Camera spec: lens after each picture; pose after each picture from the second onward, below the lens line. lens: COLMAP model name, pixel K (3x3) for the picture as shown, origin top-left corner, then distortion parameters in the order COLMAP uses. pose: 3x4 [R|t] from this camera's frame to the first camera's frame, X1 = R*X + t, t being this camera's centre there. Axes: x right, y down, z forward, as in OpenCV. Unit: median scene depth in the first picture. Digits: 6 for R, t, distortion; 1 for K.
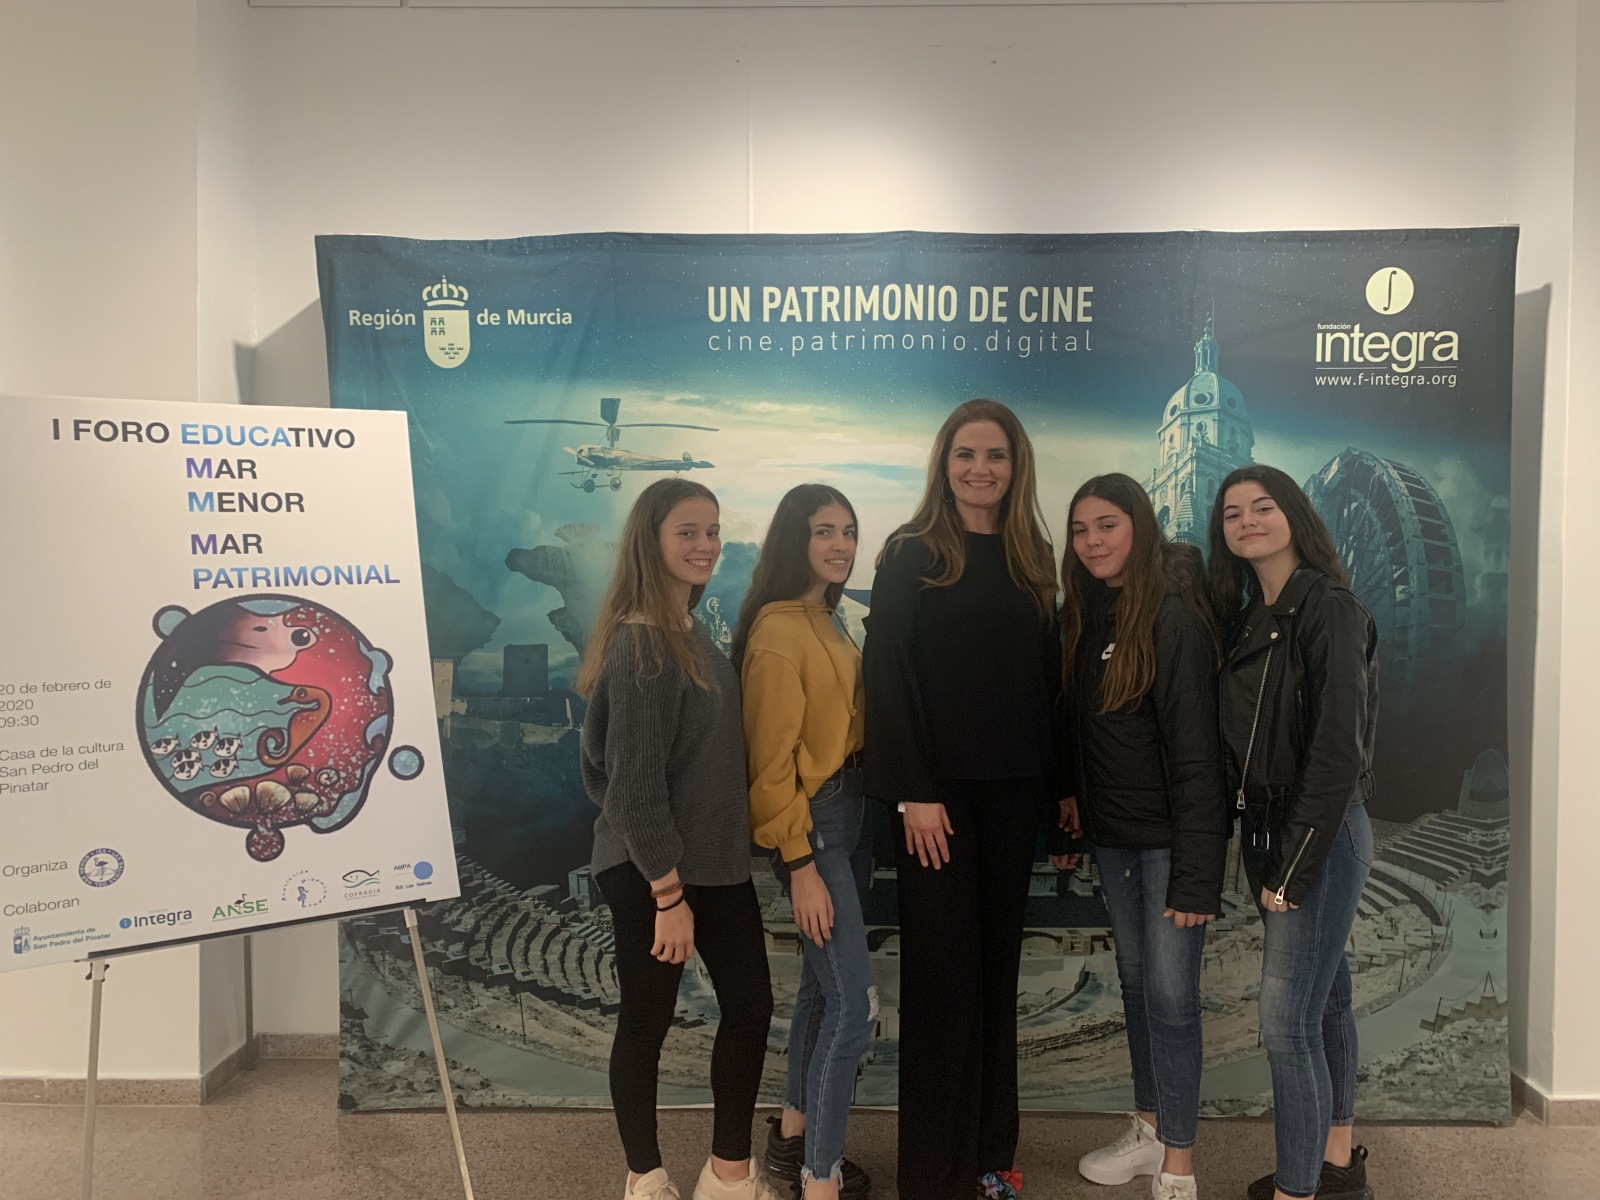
lens RADIAL K [[1231.4, 0, 796.0], [0, 1231.4, 560.1], [0, 0, 1]] dist [0.022076, -0.082517]
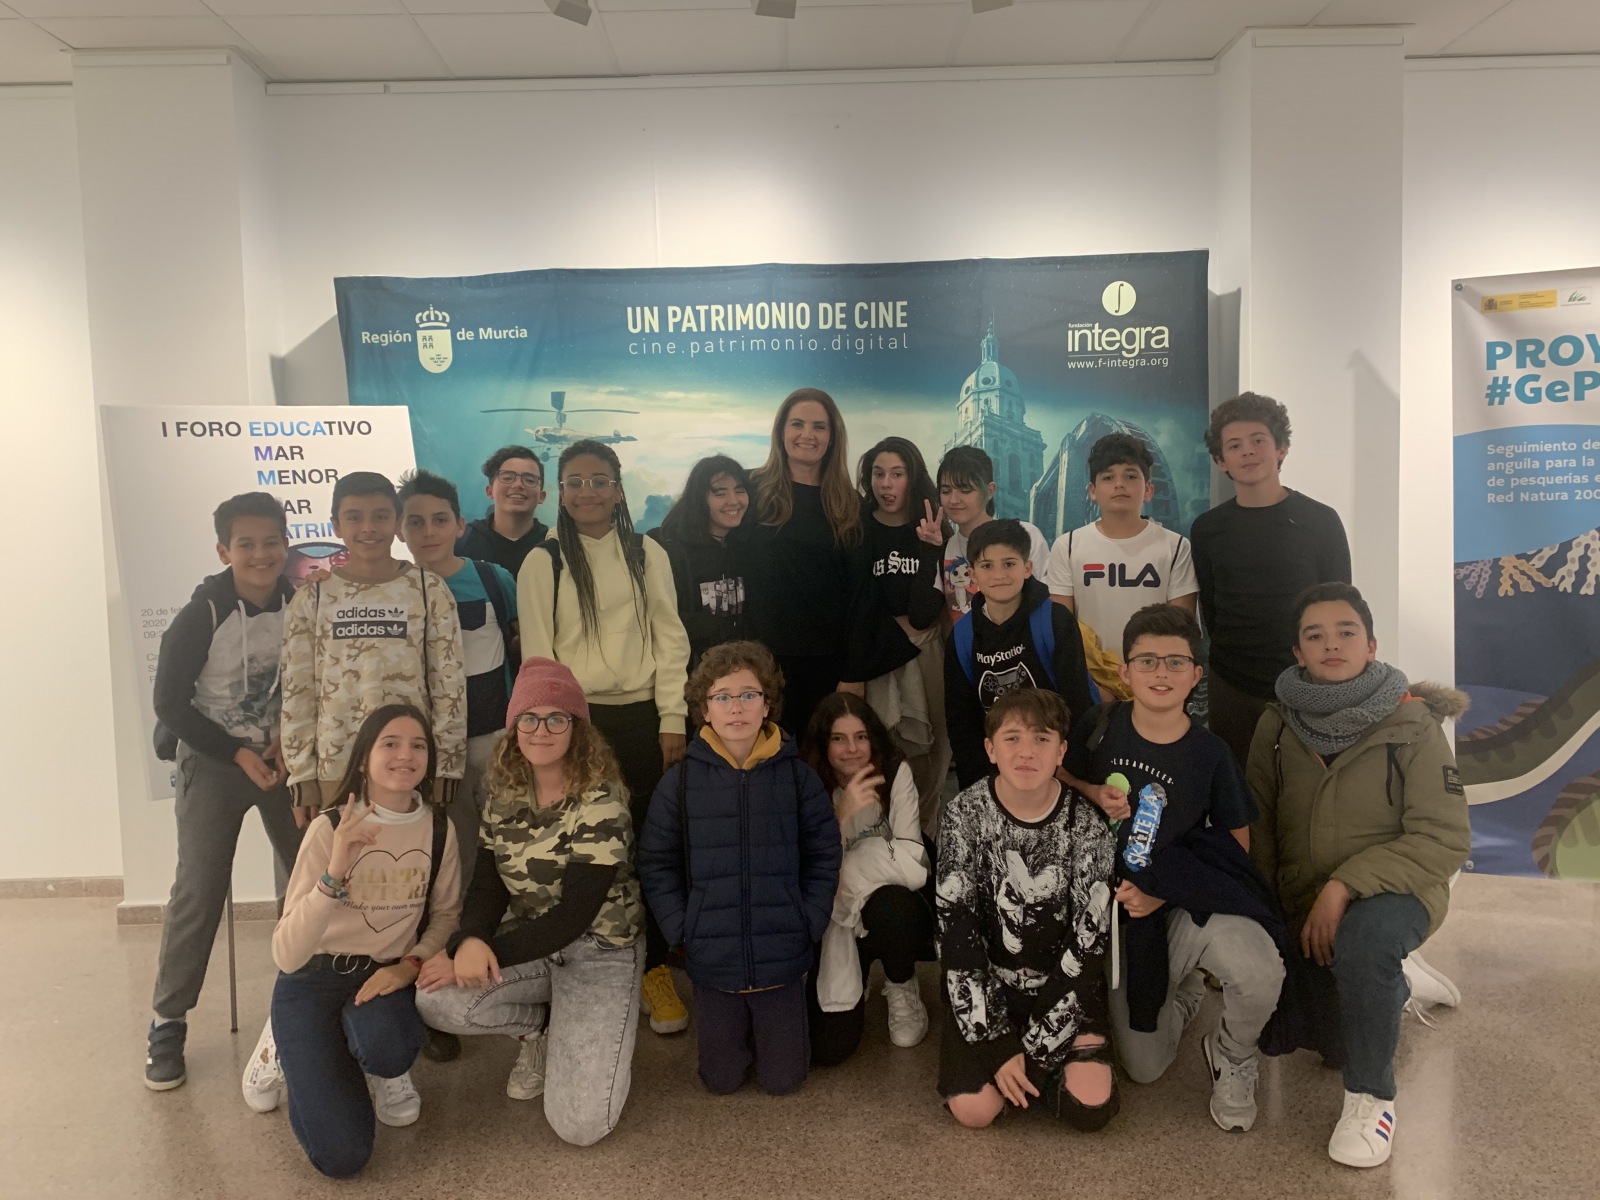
lens RADIAL K [[1231.4, 0, 776.5], [0, 1231.4, 573.6], [0, 0, 1]] dist [0.022076, -0.082517]
pose [[0.998700, -0.034379, 0.037644, 0.032240], [0.032554, 0.998313, 0.048068, 0.011466], [-0.039233, -0.046780, 0.998134, -0.382620]]
